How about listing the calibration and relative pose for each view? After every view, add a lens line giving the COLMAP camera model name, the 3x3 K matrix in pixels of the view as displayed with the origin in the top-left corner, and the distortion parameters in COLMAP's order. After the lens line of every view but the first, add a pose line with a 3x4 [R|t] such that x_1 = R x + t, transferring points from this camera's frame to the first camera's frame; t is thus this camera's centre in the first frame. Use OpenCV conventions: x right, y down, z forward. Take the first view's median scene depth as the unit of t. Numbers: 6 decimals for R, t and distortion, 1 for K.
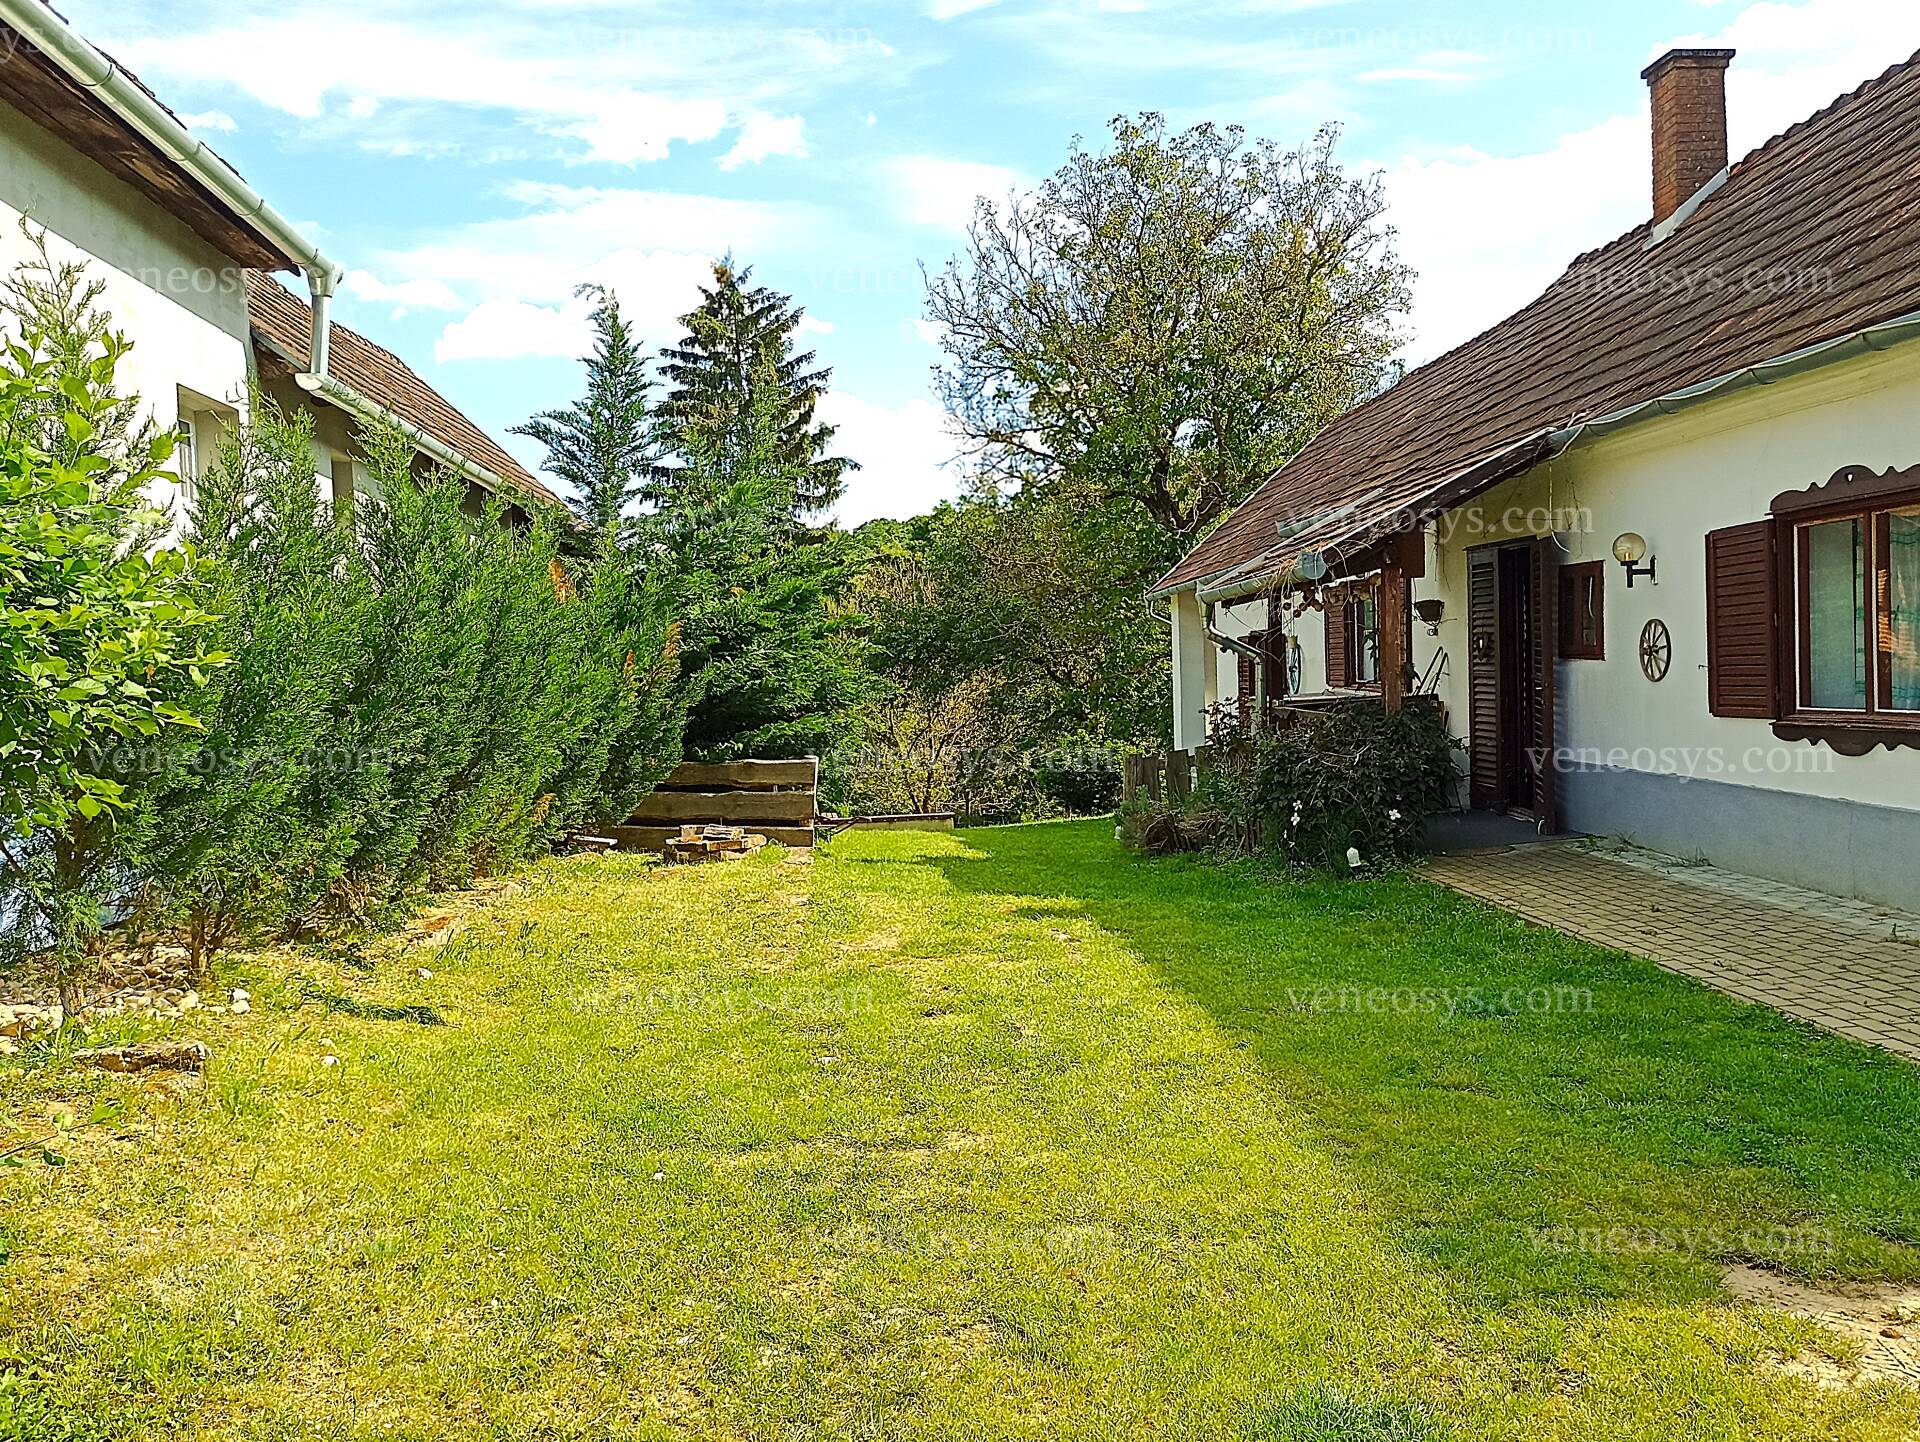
lens RADIAL K [[1656.4, 0, 912.1], [0, 1656.4, 750.4], [0, 0, 1]] dist [0.010735, -0.010499]
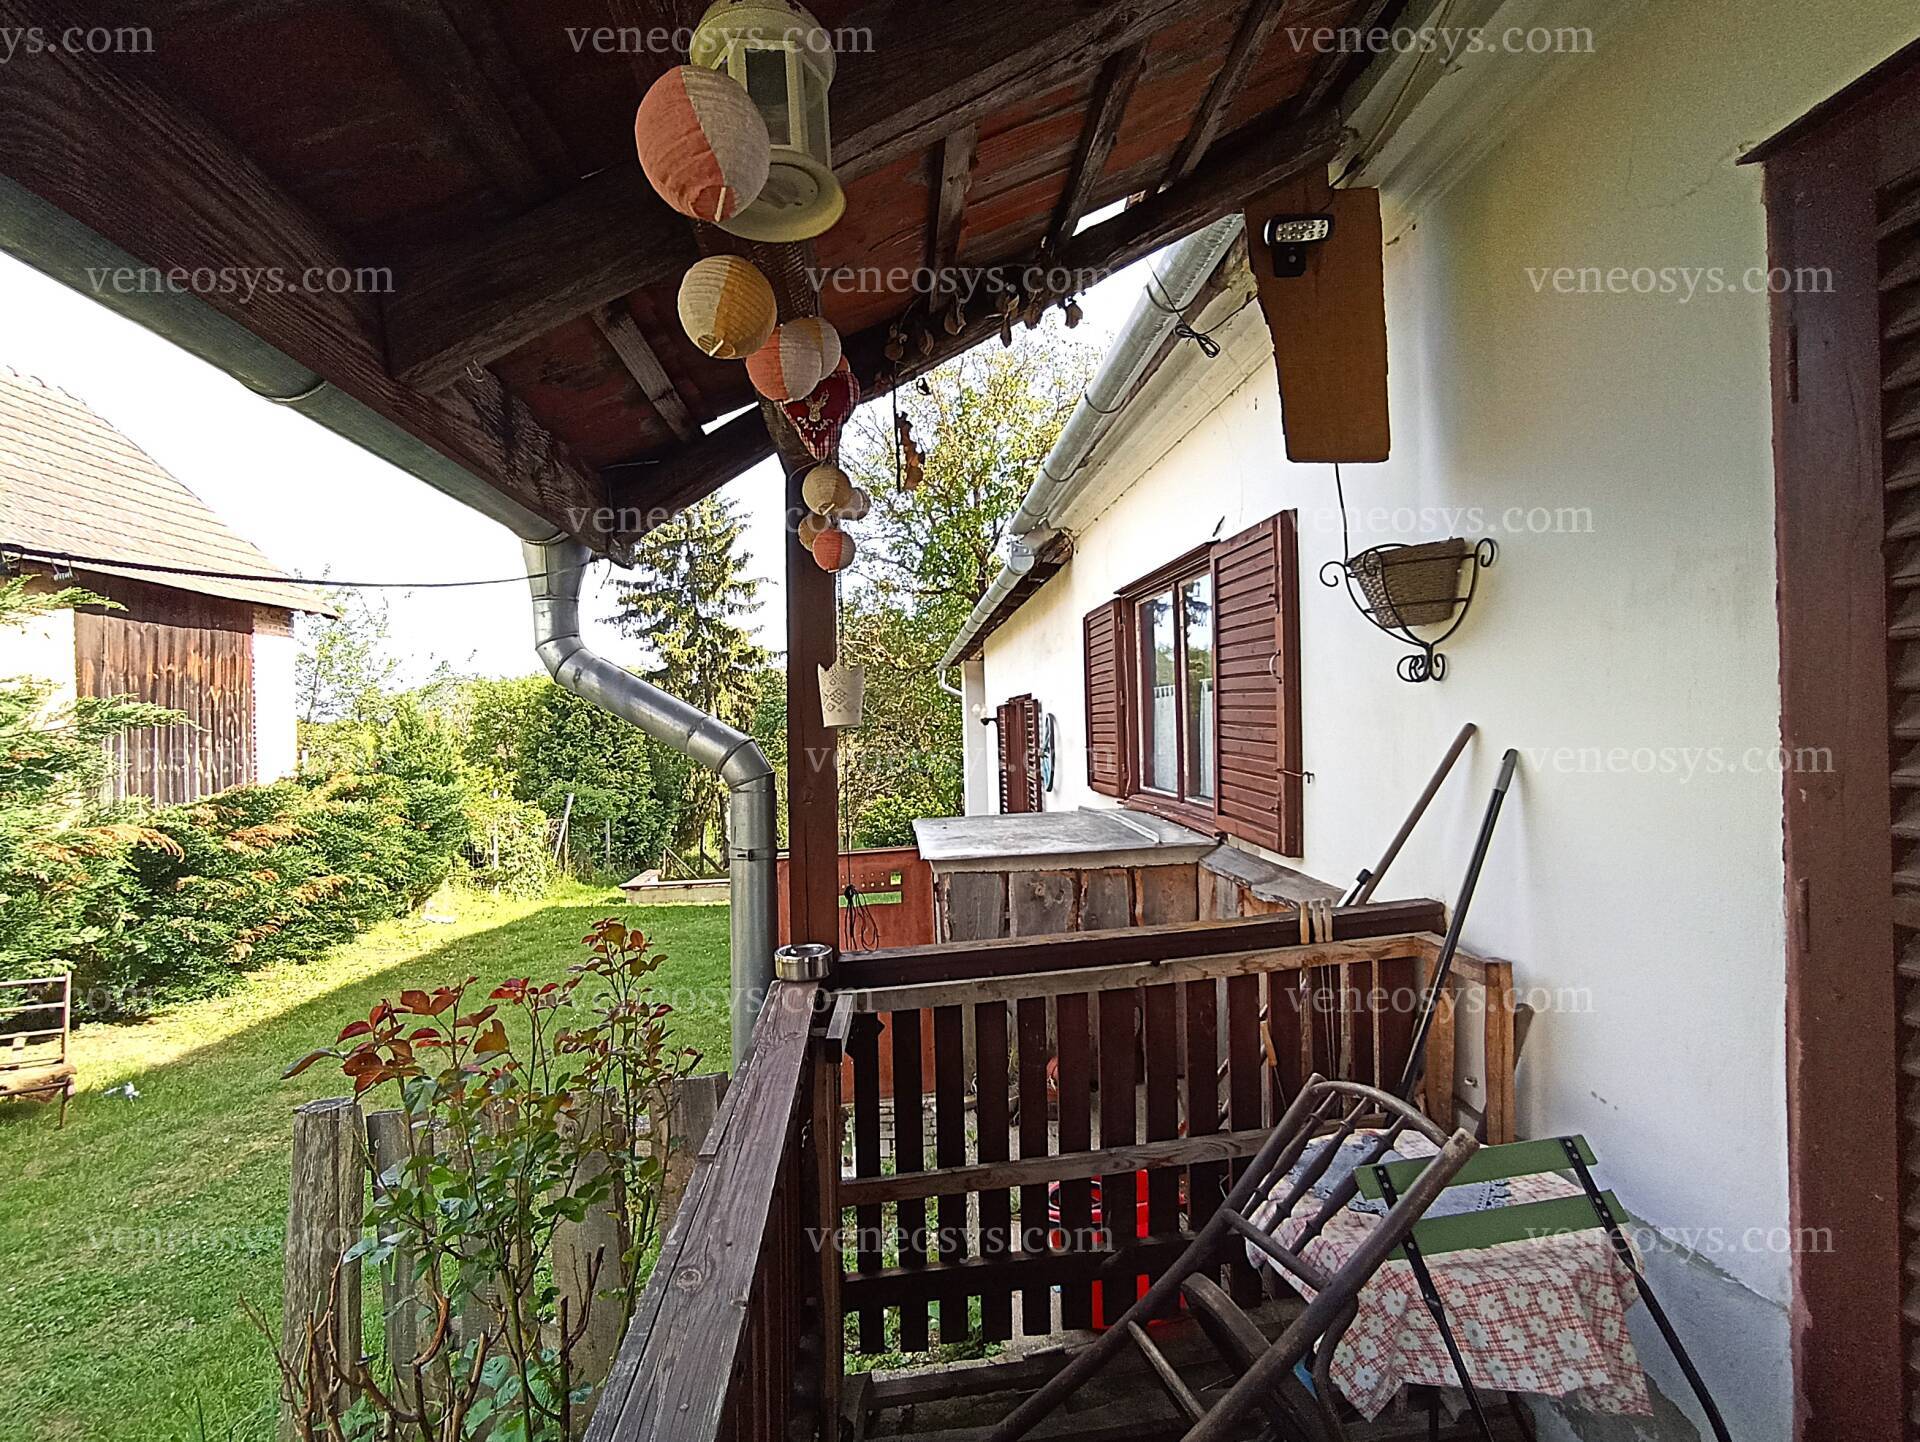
lens RADIAL K [[911.8, 0, 960.0], [0, 911.8, 721.0], [0, 0, 1]] dist [-0.047634, 0.024295]
pose [[0.997652, 0.007440, 0.068087, 0.100163], [-0.003401, 0.998238, -0.059248, -0.023443], [-0.068408, 0.058877, 0.995919, 0.376668]]
